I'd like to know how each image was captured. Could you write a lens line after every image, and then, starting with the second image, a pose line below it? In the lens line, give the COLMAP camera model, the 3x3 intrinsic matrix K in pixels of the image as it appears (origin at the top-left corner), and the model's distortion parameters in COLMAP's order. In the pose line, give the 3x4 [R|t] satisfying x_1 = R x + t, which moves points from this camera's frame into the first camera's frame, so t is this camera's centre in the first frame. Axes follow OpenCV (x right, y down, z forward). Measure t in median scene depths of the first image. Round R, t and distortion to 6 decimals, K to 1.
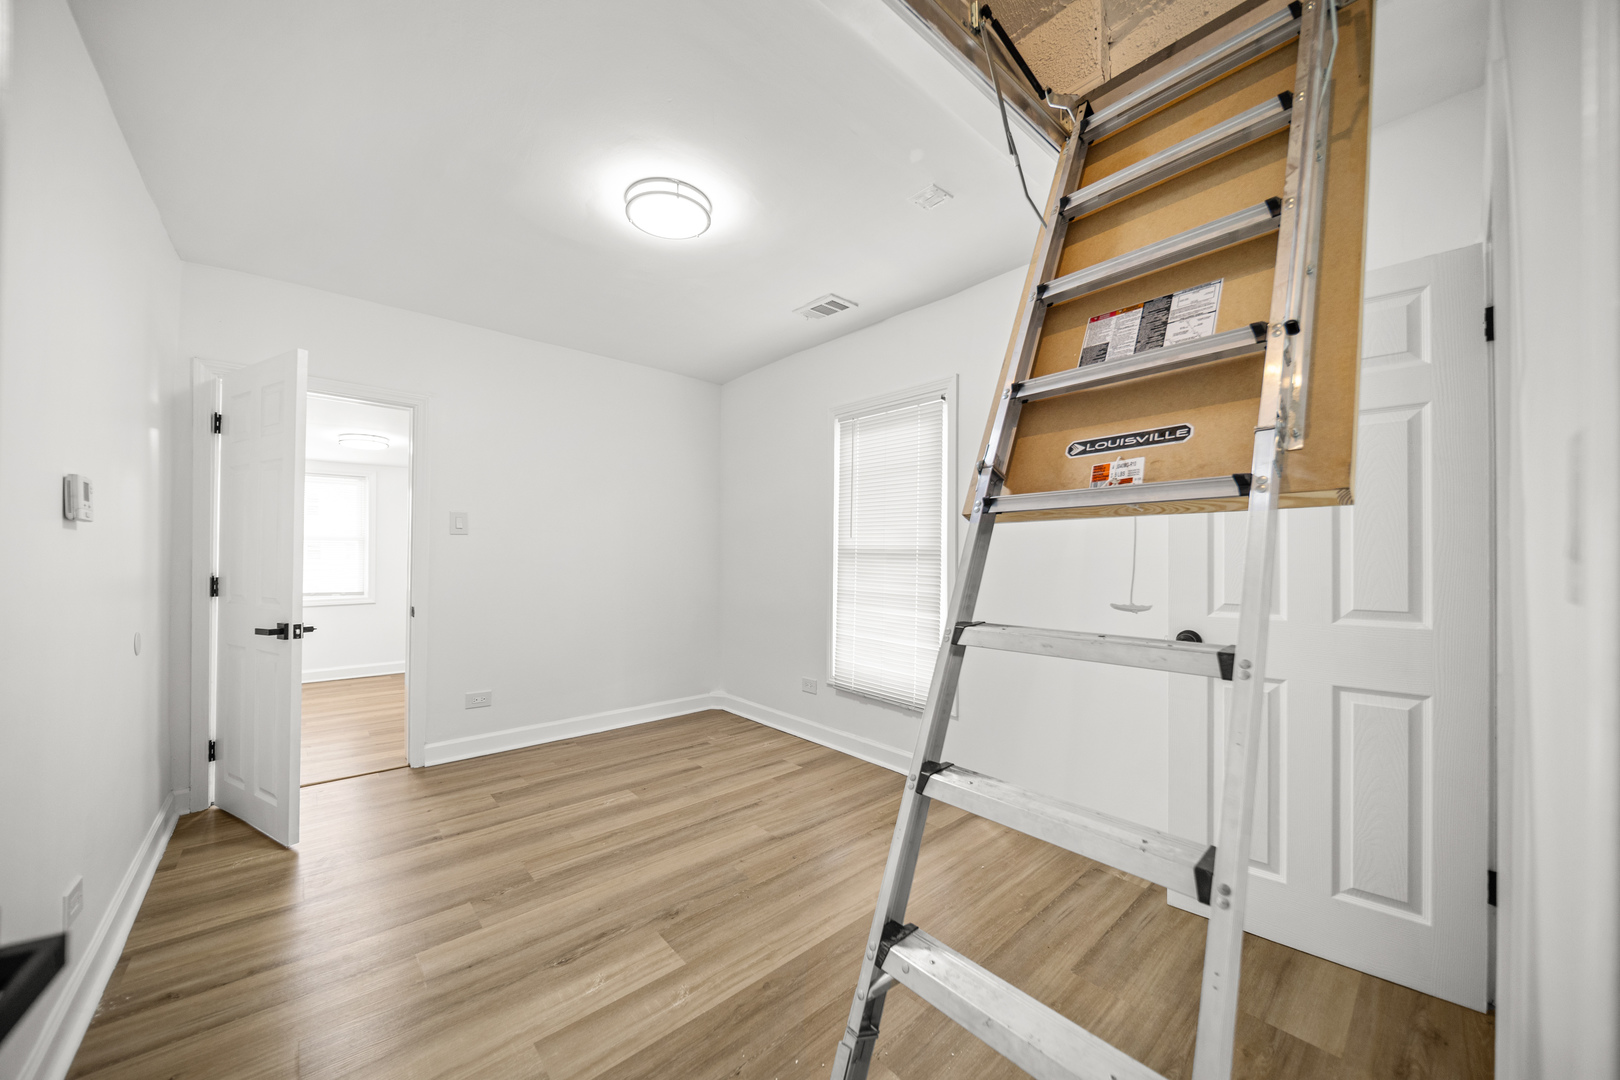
lens RADIAL K [[571.0, 0, 818.1], [0, 571.0, 552.8], [0, 0, 1]] dist [-0.001221, -0.001009]
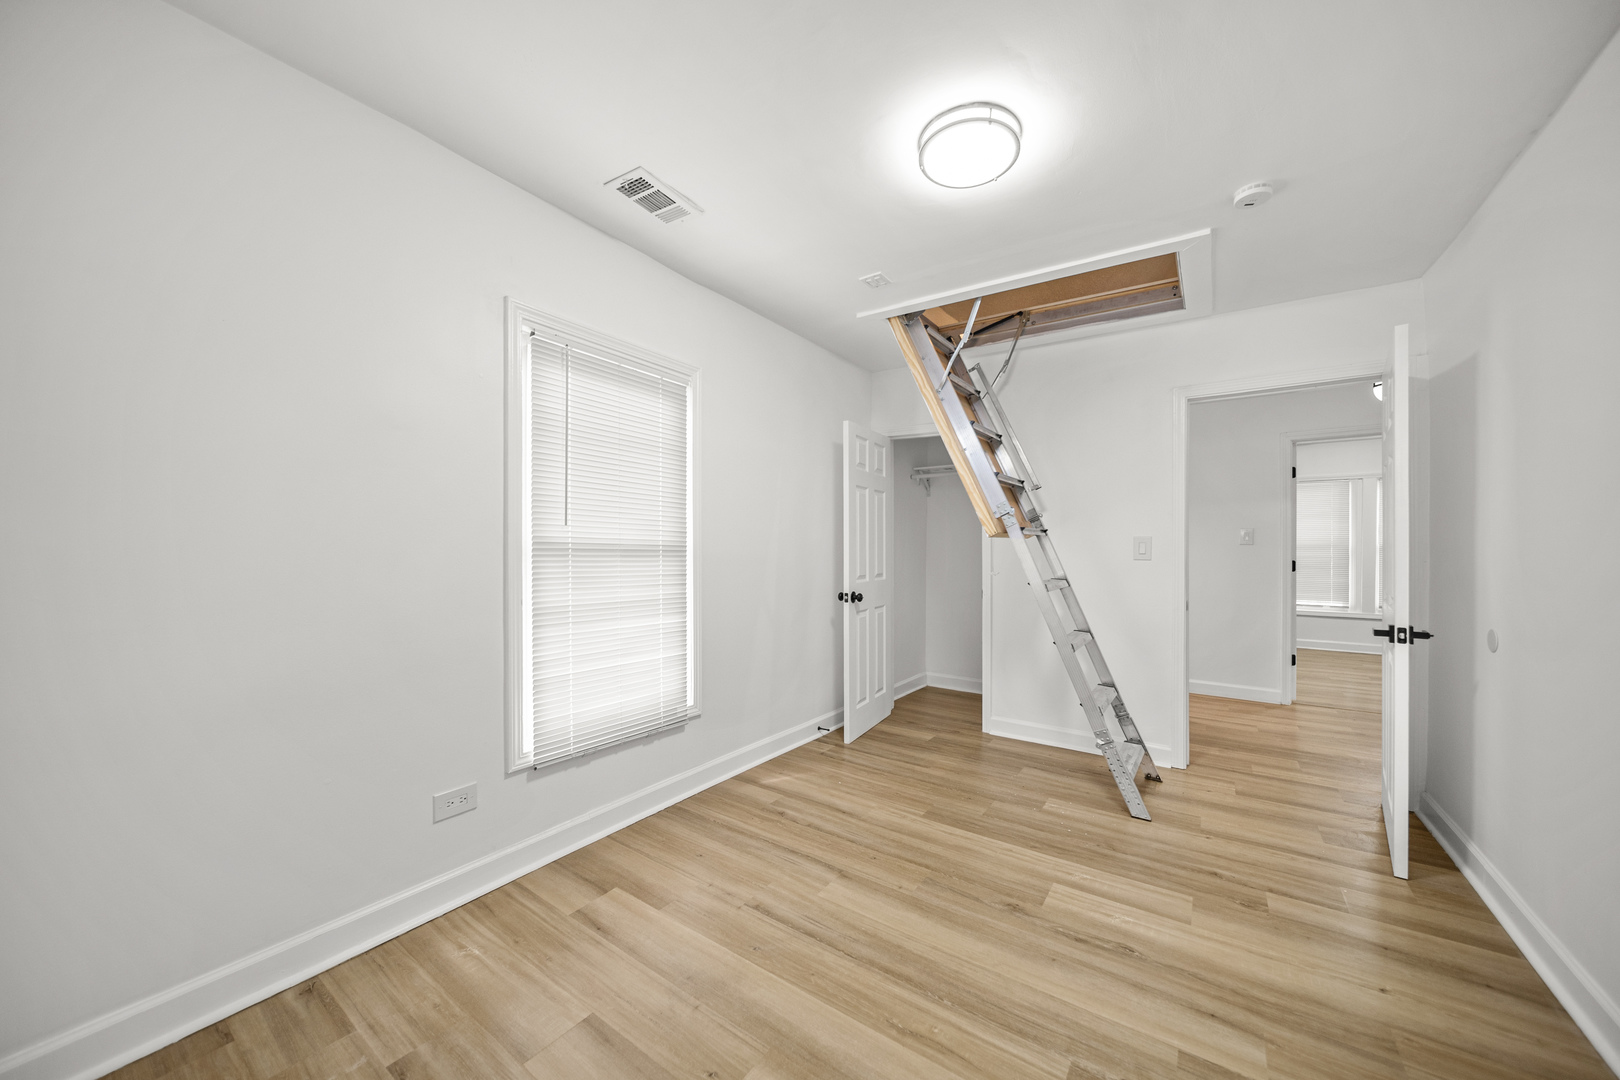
lens RADIAL K [[571.0, 0, 805.9], [0, 571.0, 549.7], [0, 0, 1]] dist [-0.001221, -0.001009]
pose [[-0.211310, -0.006165, 0.977400, -0.956630], [-0.009211, 0.999948, 0.004316, -0.005838], [-0.977376, -0.008090, -0.211356, 1.293029]]
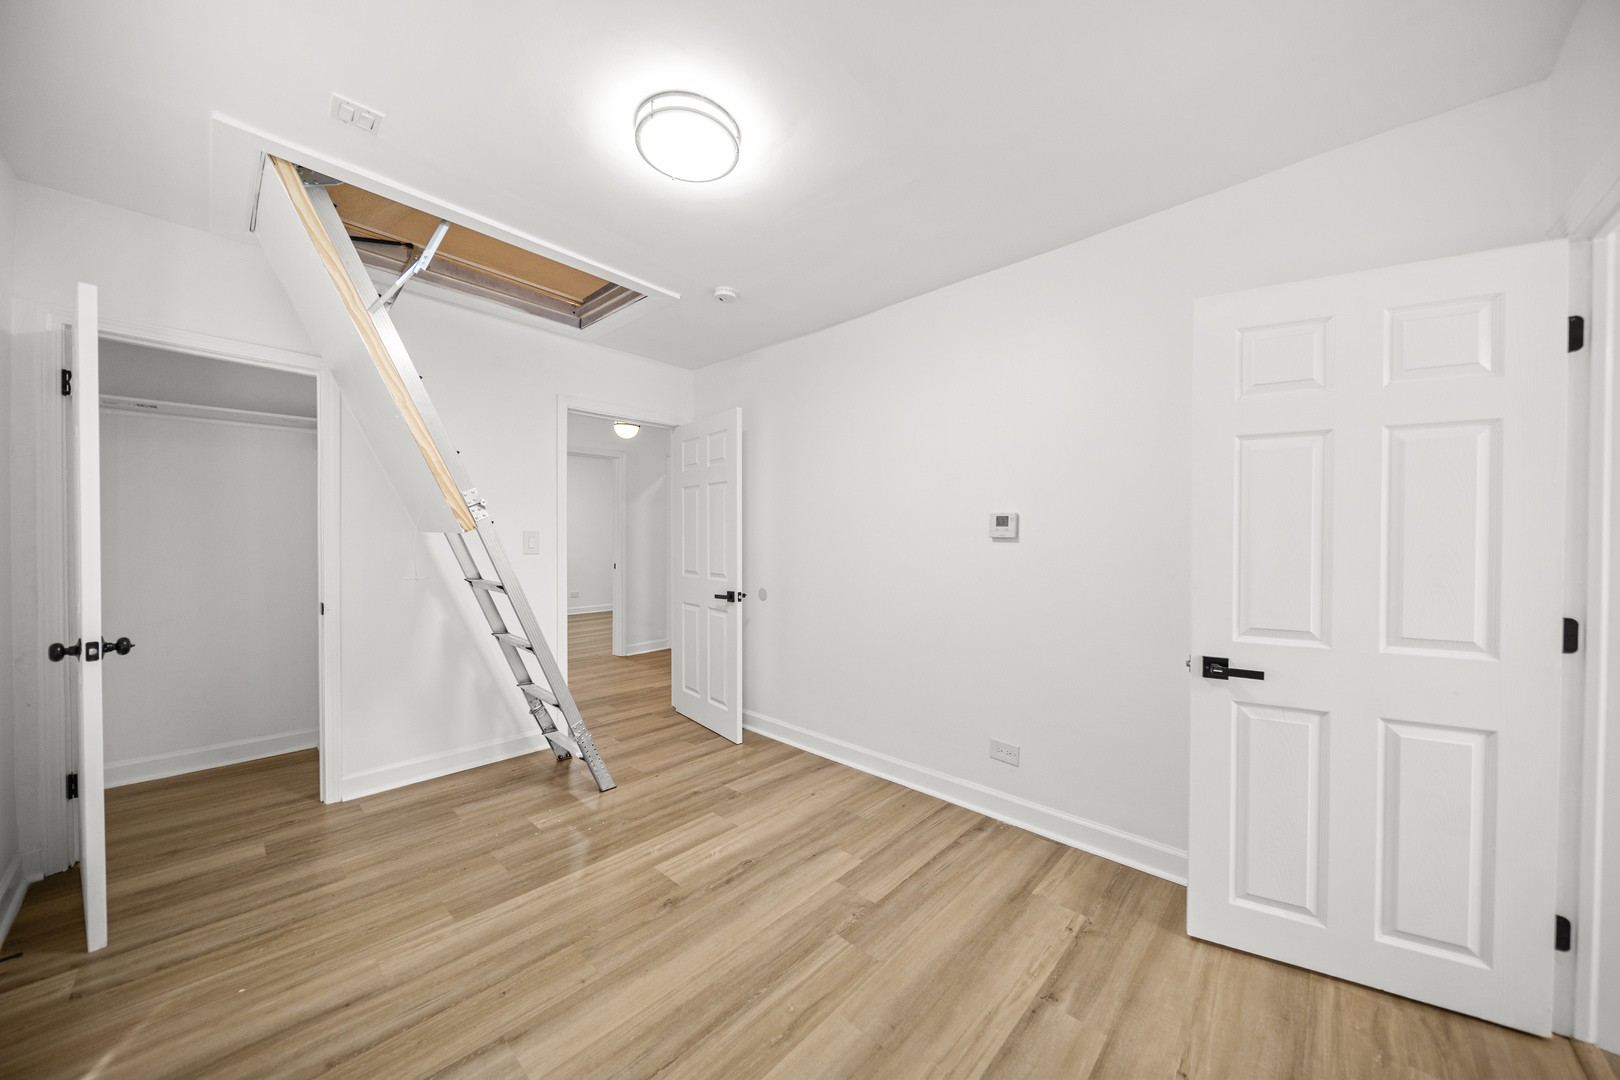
lens RADIAL K [[571.0, 0, 821.7], [0, 571.0, 536.9], [0, 0, 1]] dist [-0.001221, -0.001009]
pose [[-0.995817, -0.011315, -0.090663, -0.350876], [-0.010973, 0.999931, -0.004266, -0.026685], [0.090705, -0.003253, -0.995873, 1.684196]]
